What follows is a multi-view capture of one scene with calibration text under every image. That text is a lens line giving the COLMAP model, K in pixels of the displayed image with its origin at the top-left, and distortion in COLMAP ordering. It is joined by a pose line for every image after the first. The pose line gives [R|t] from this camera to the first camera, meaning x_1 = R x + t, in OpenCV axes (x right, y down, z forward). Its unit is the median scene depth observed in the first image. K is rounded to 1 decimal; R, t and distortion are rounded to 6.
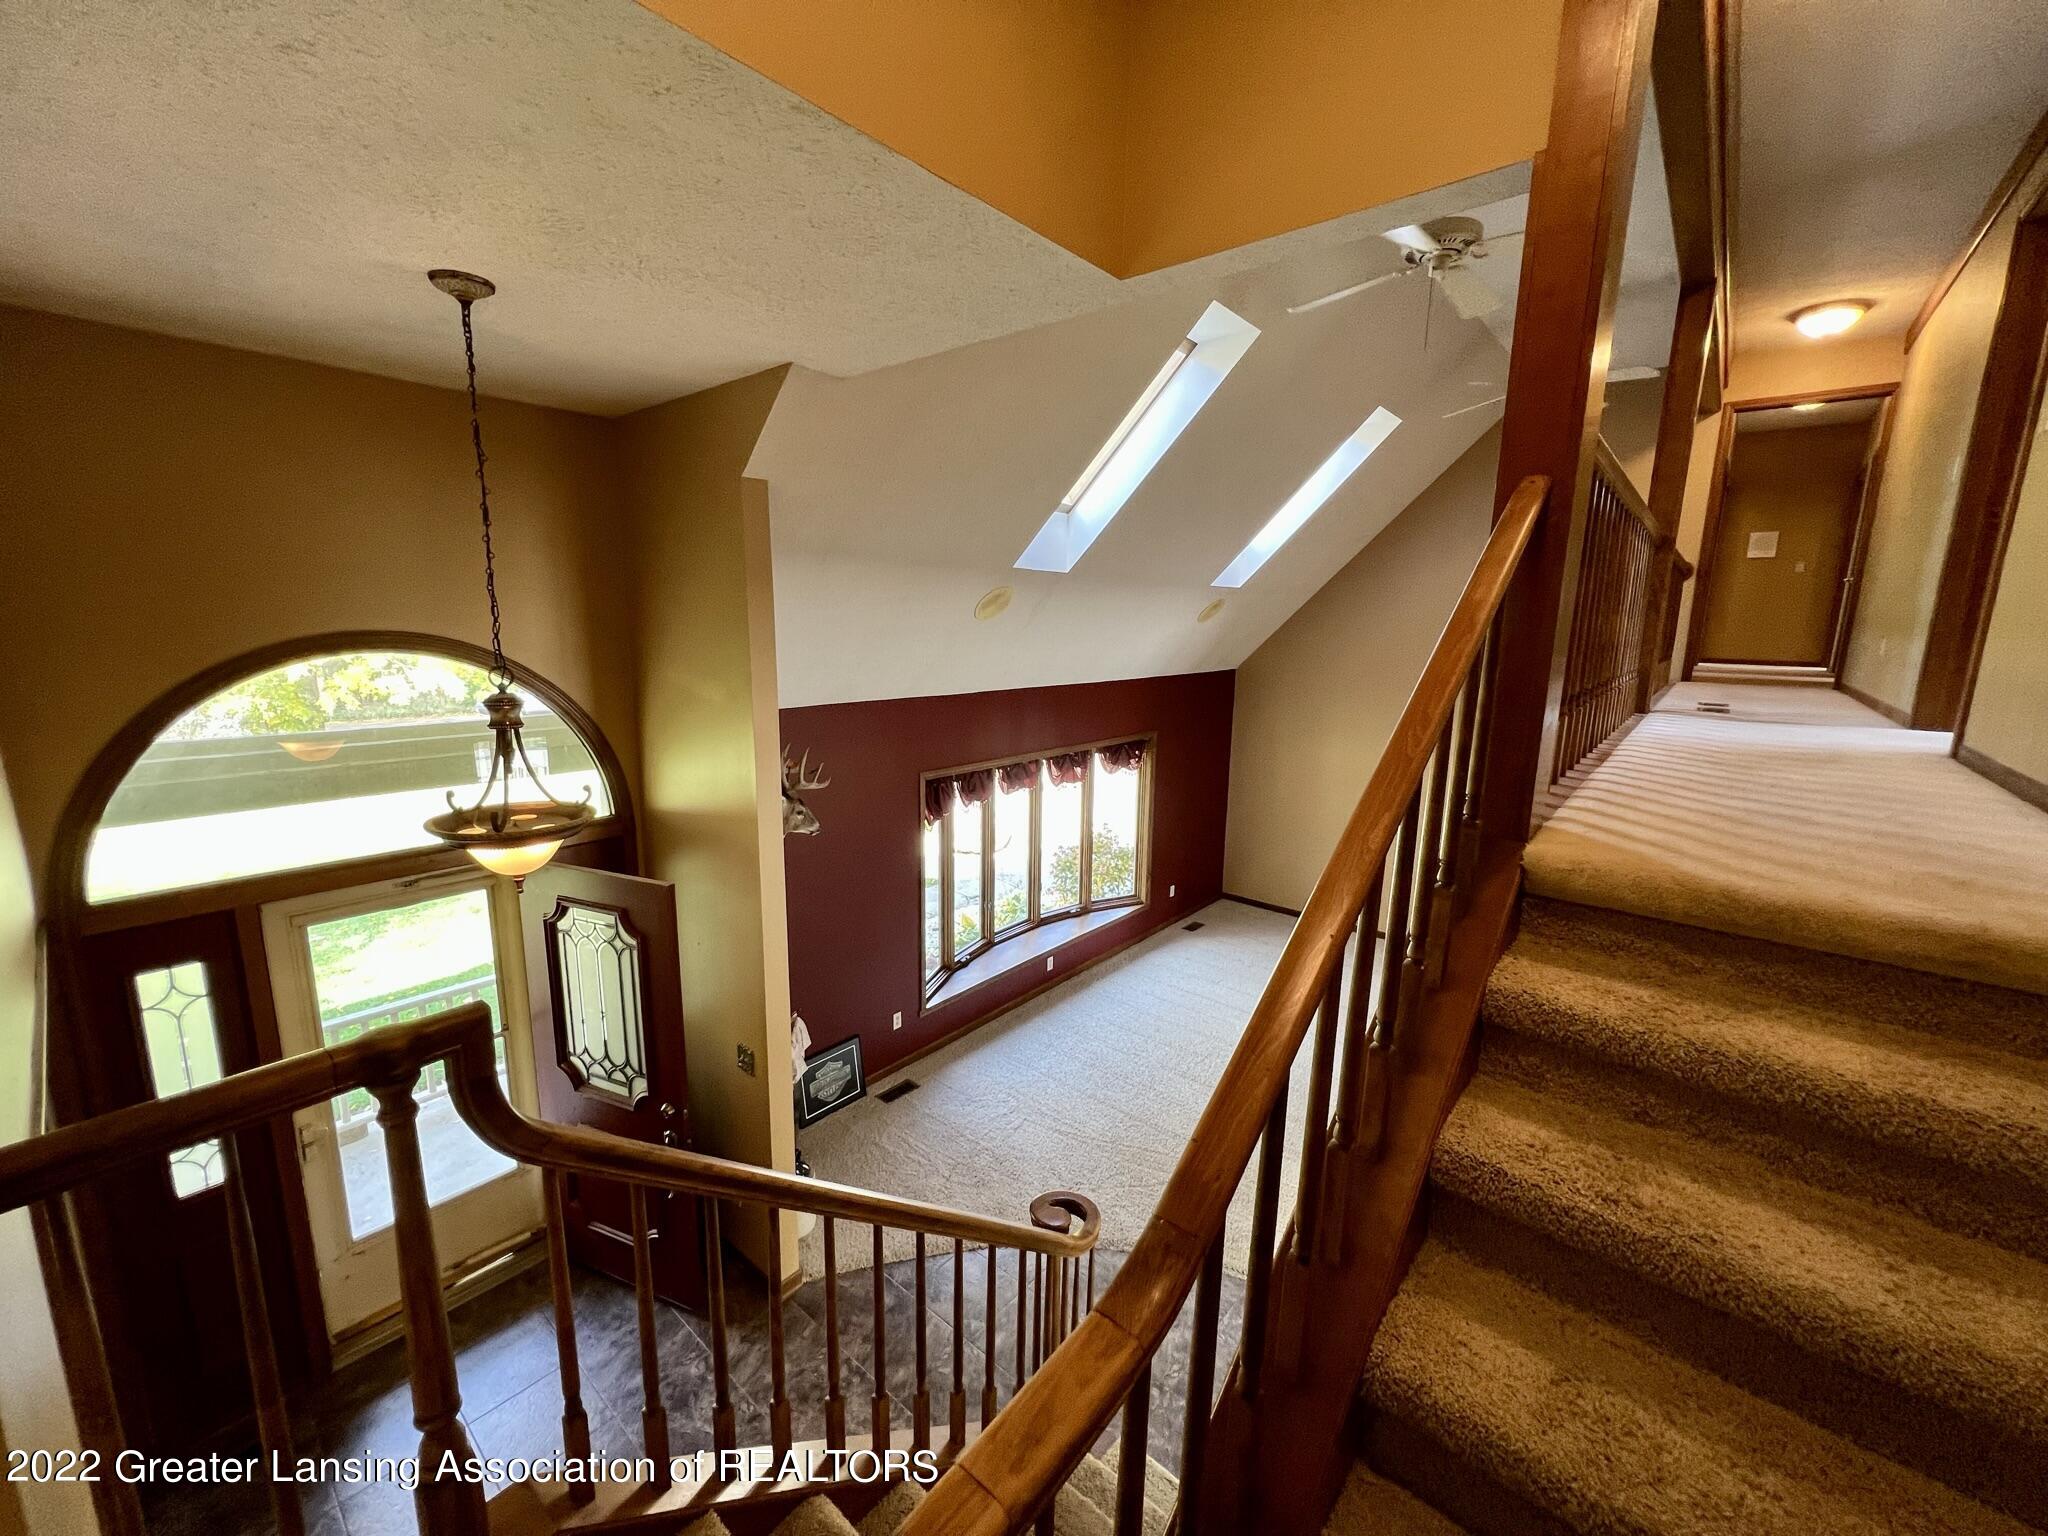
lens RADIAL K [[821.7, 0, 1020.6], [0, 821.7, 772.9], [0, 0, 1]] dist [0.000889, -0.000144]
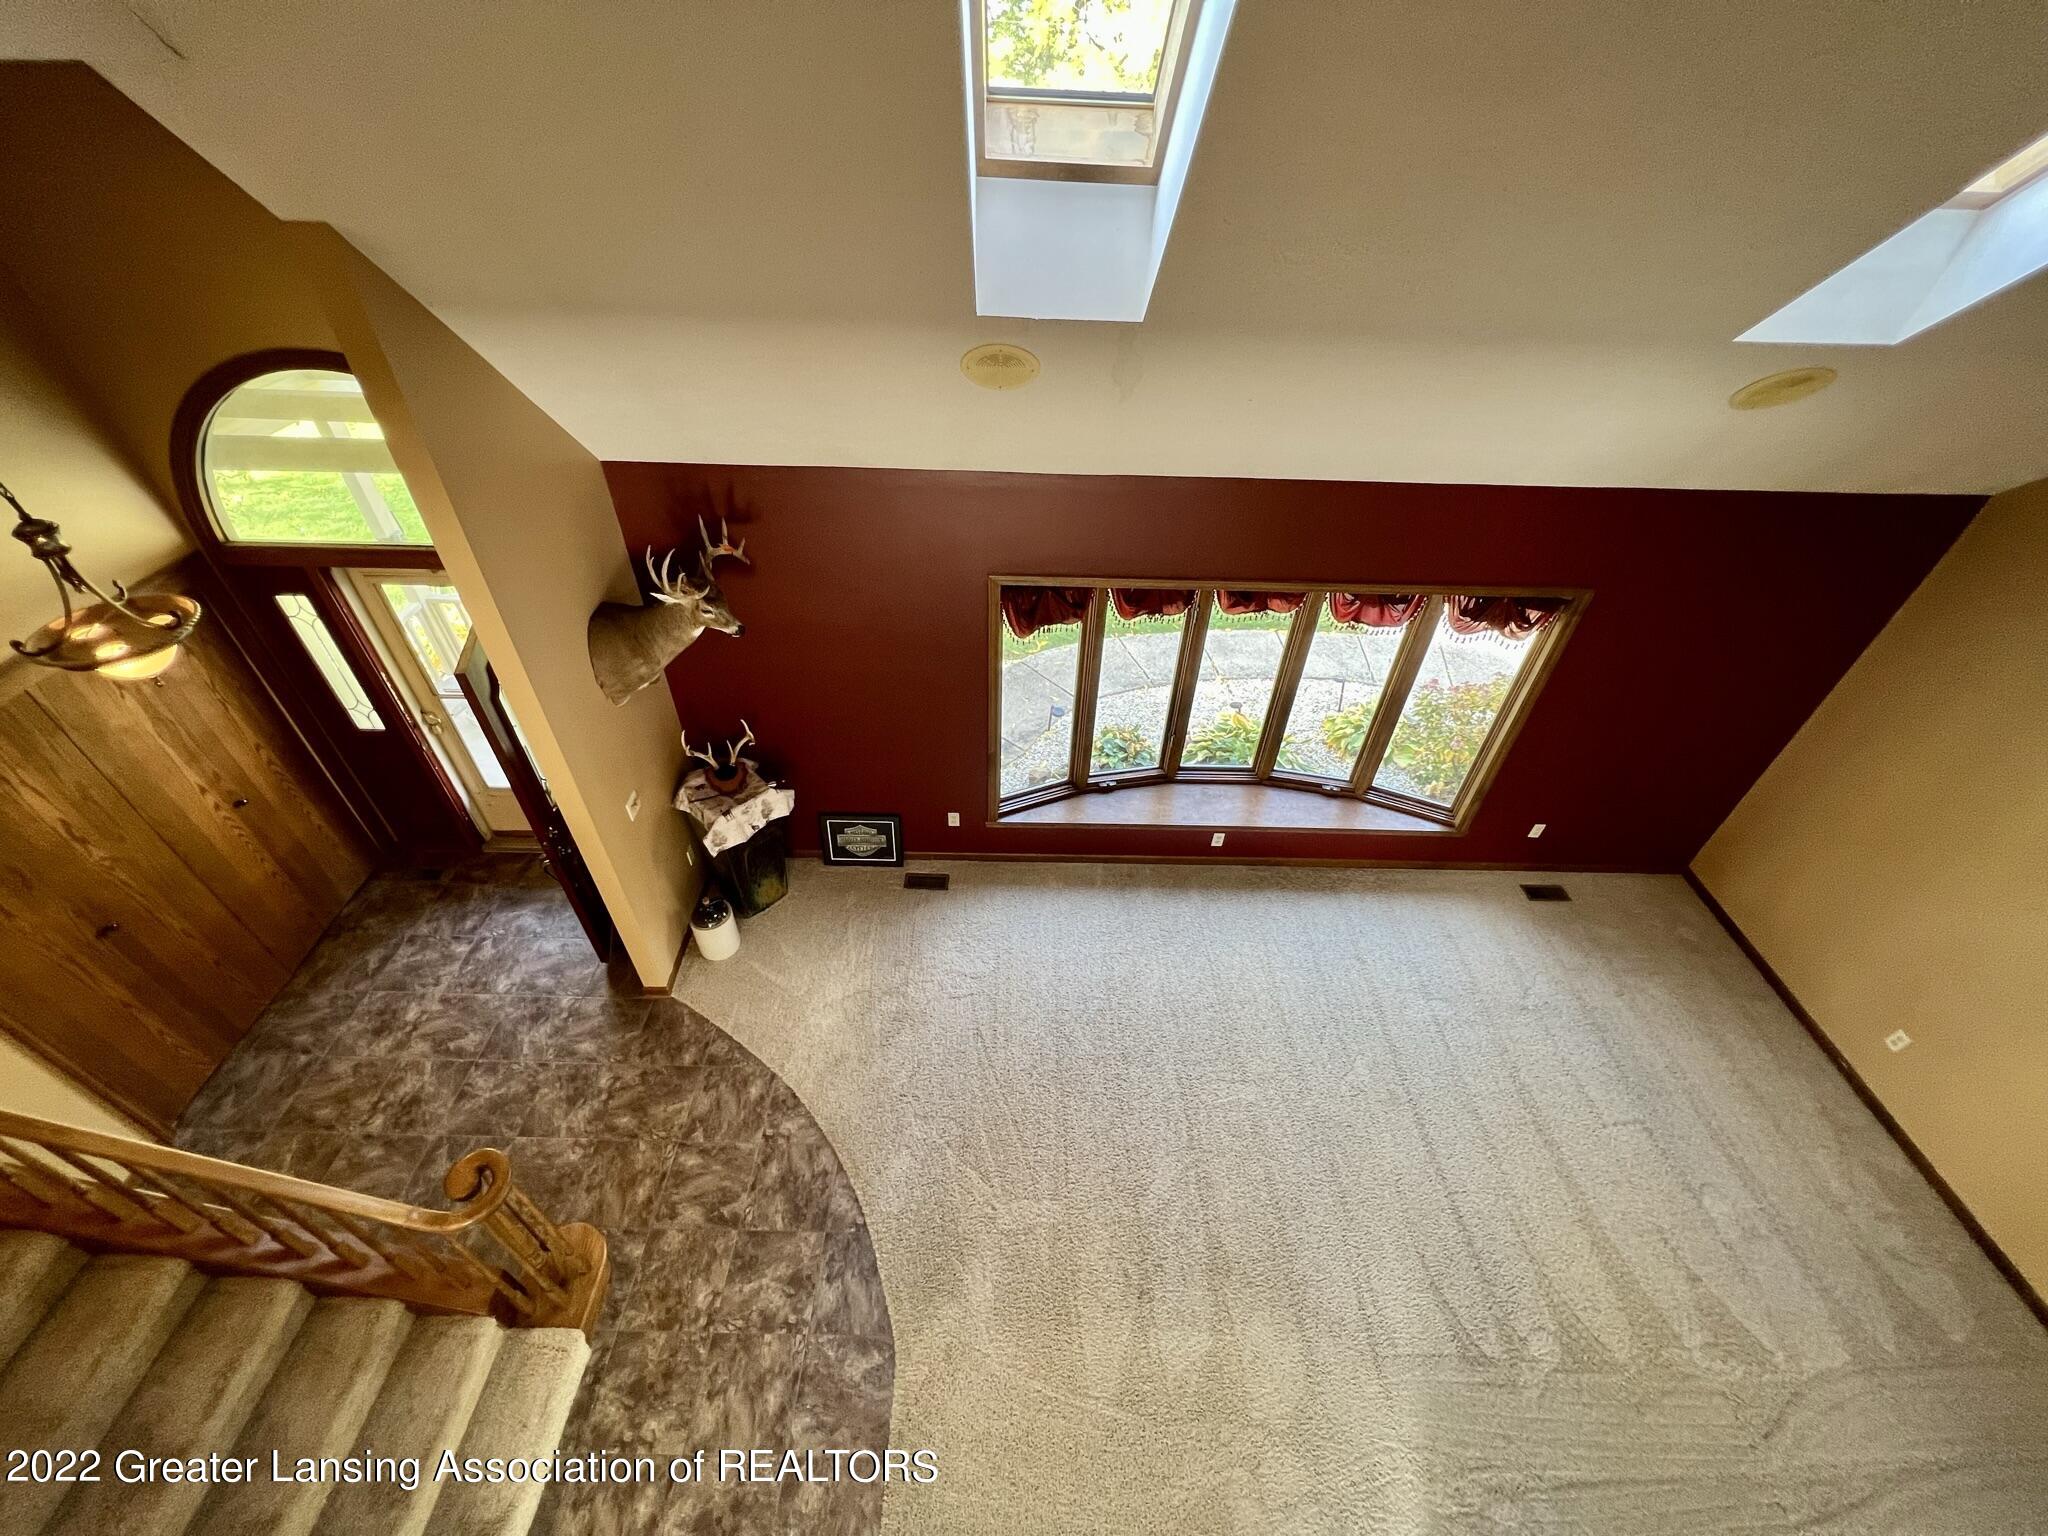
lens RADIAL K [[821.7, 0, 1019.7], [0, 821.7, 769.1], [0, 0, 1]] dist [0.000889, -0.000144]
pose [[0.647266, 0.502023, -0.573602, 0.337588], [-0.158026, 0.824524, 0.543312, -0.217029], [0.745704, -0.261023, 0.613019, 0.435635]]
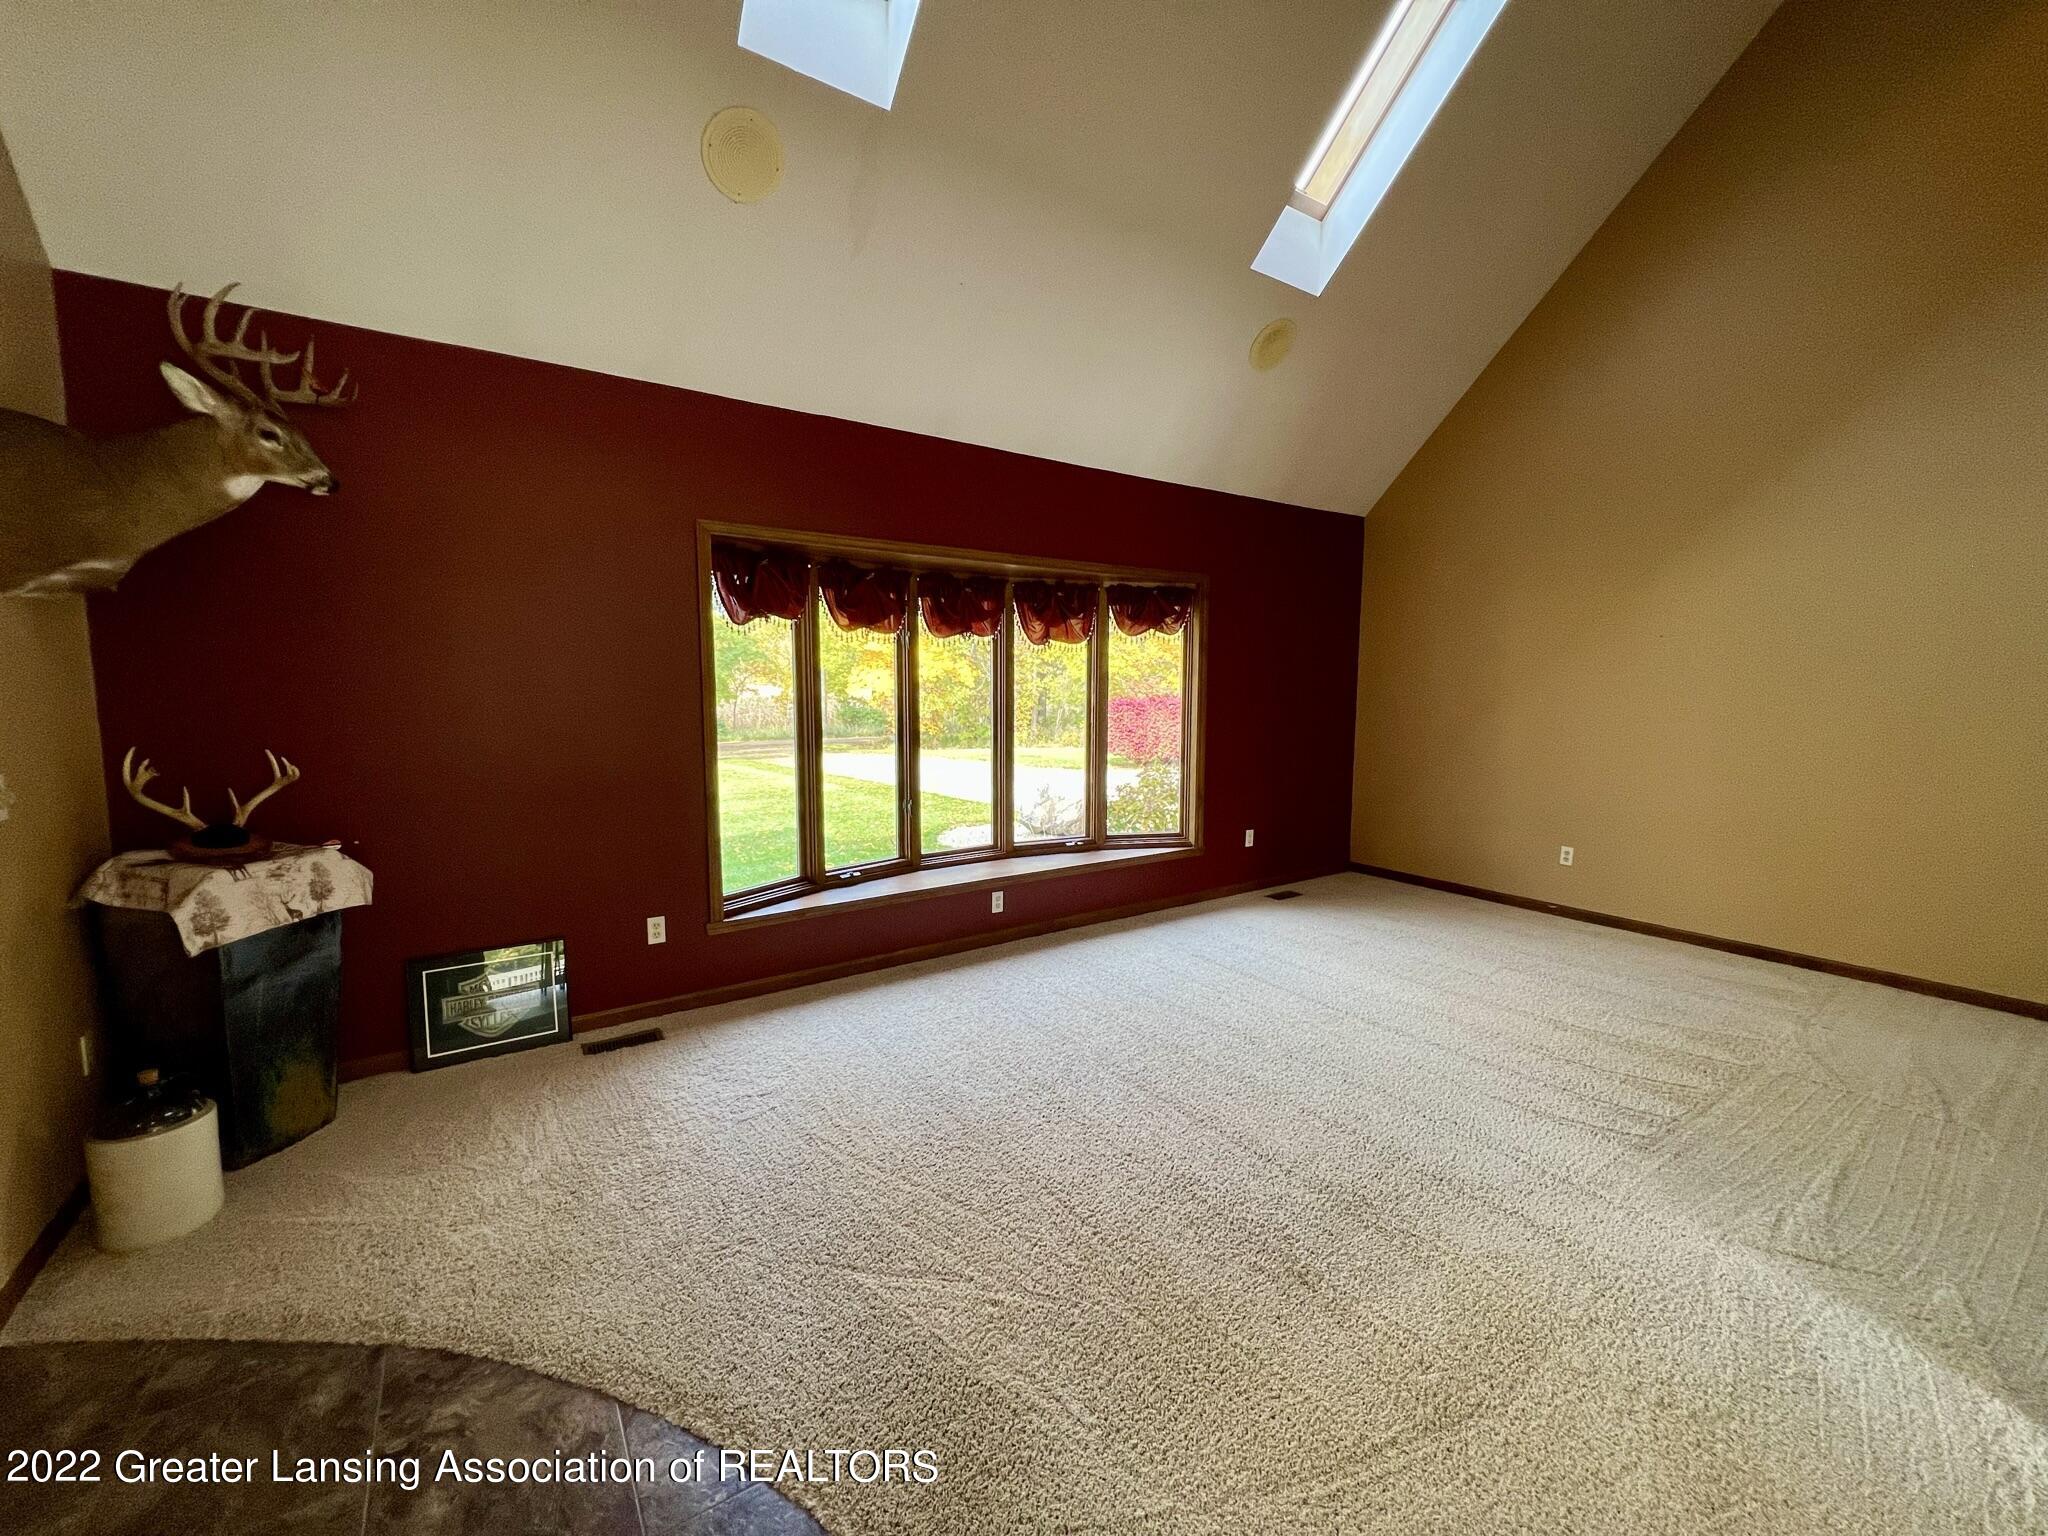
lens RADIAL K [[821.7, 0, 1021.3], [0, 821.7, 765.6], [0, 0, 1]] dist [0.000889, -0.000144]
pose [[0.964689, 0.011315, -0.263149, 0.230916], [-0.035841, 0.995423, -0.088590, 0.192328], [0.260942, 0.094894, 0.960679, 0.405811]]
